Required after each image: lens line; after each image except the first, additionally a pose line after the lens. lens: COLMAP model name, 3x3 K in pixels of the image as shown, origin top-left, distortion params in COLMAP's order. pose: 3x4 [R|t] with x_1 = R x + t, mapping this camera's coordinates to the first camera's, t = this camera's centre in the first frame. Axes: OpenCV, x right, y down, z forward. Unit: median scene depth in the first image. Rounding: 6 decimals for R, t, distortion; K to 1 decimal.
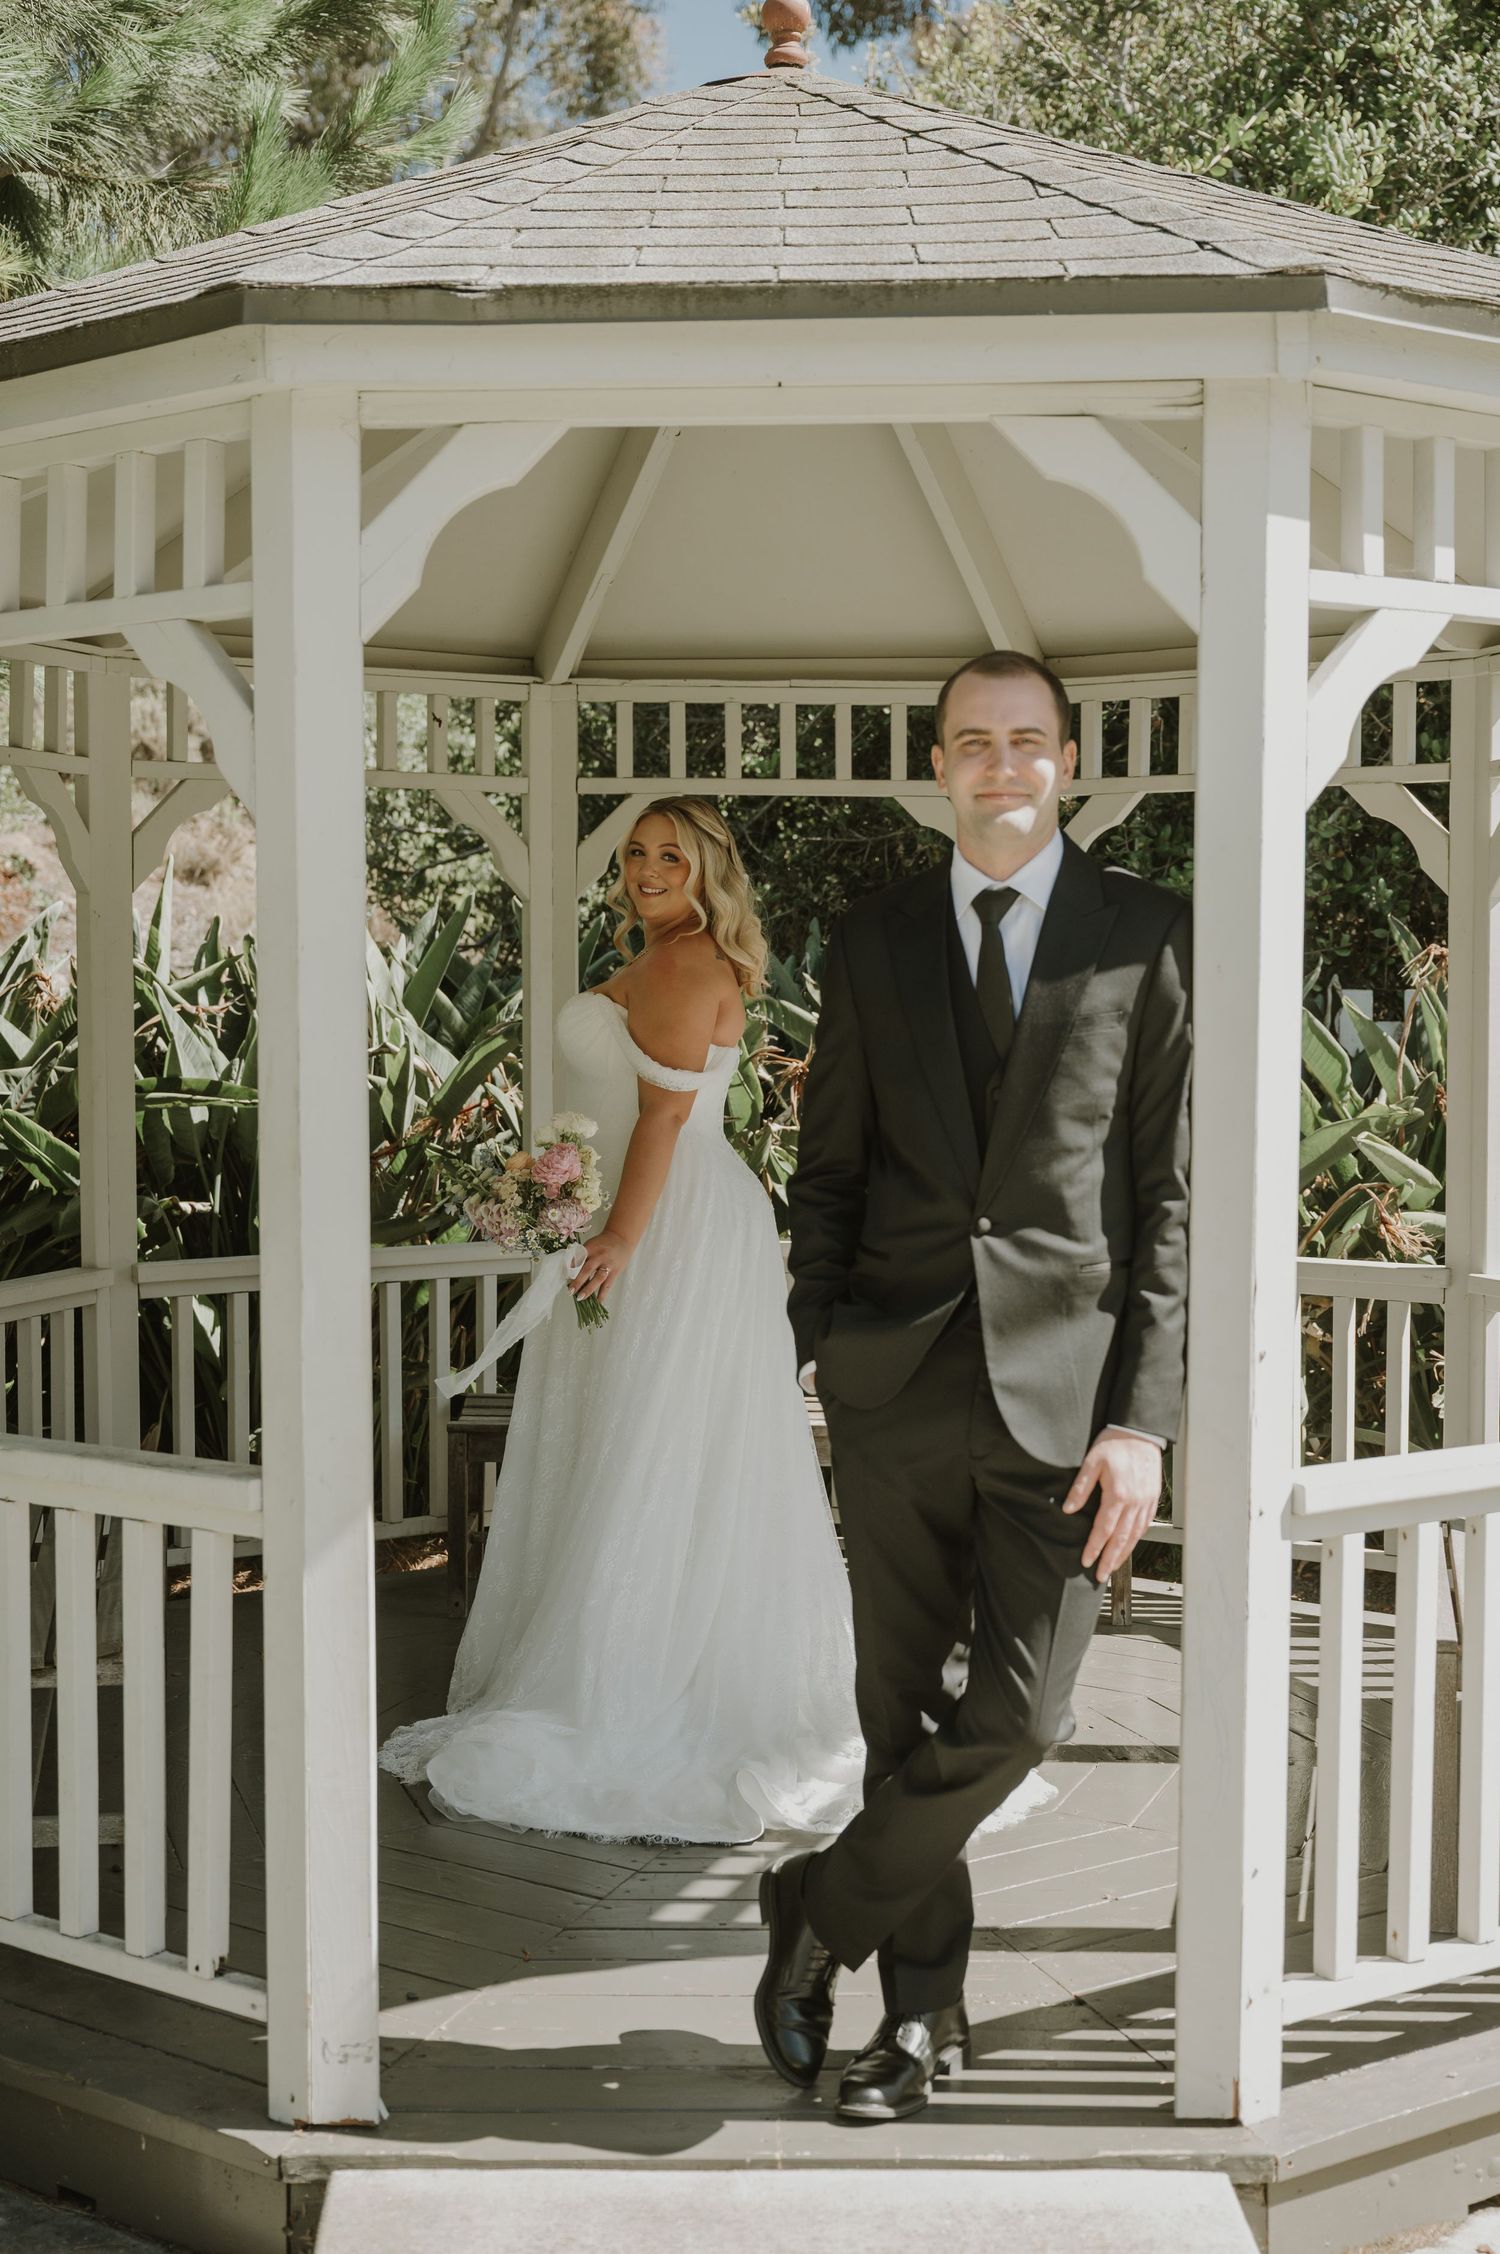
lens RADIAL K [[2626.8, 0, 750.0], [0, 2626.8, 1127.0], [0, 0, 1]] dist [0.070843, -0.034793]
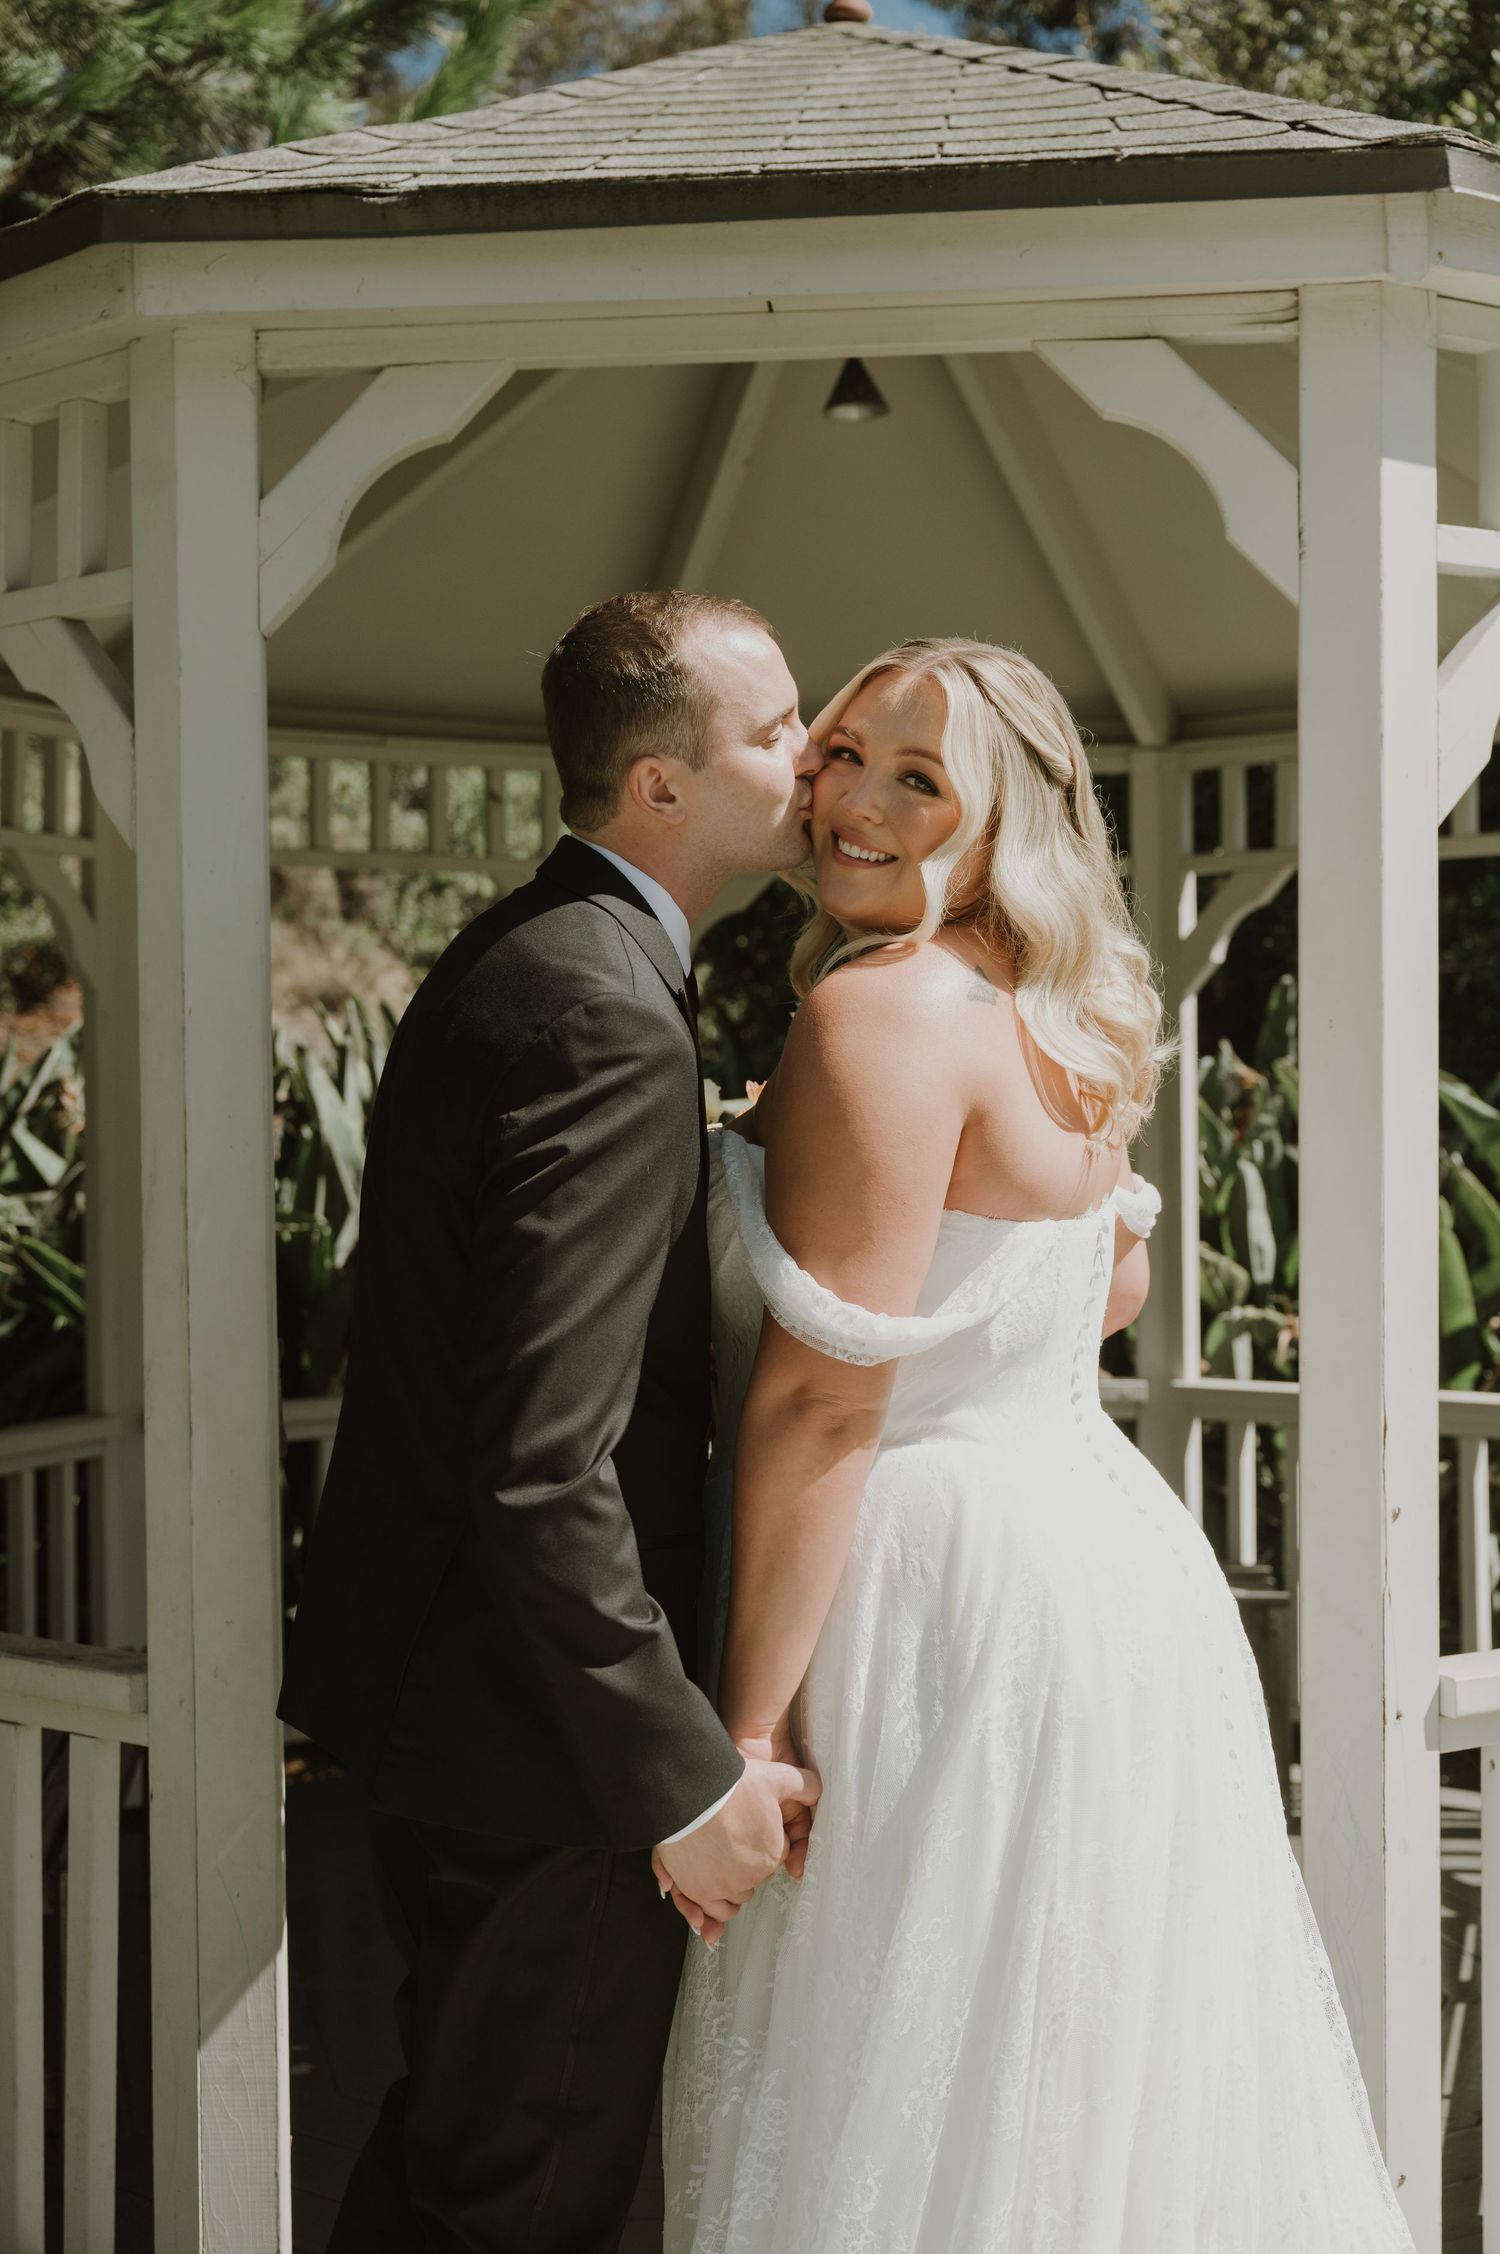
lens RADIAL K [[2911.1, 0, 750.0], [0, 2911.1, 1127.0], [0, 0, 1]] dist [0.067383, 0.051475]
pose [[0.999036, -0.010275, -0.042679, 0.040015], [0.008367, 0.998968, -0.044640, 0.008756], [0.043094, 0.044240, 0.998091, 0.114204]]
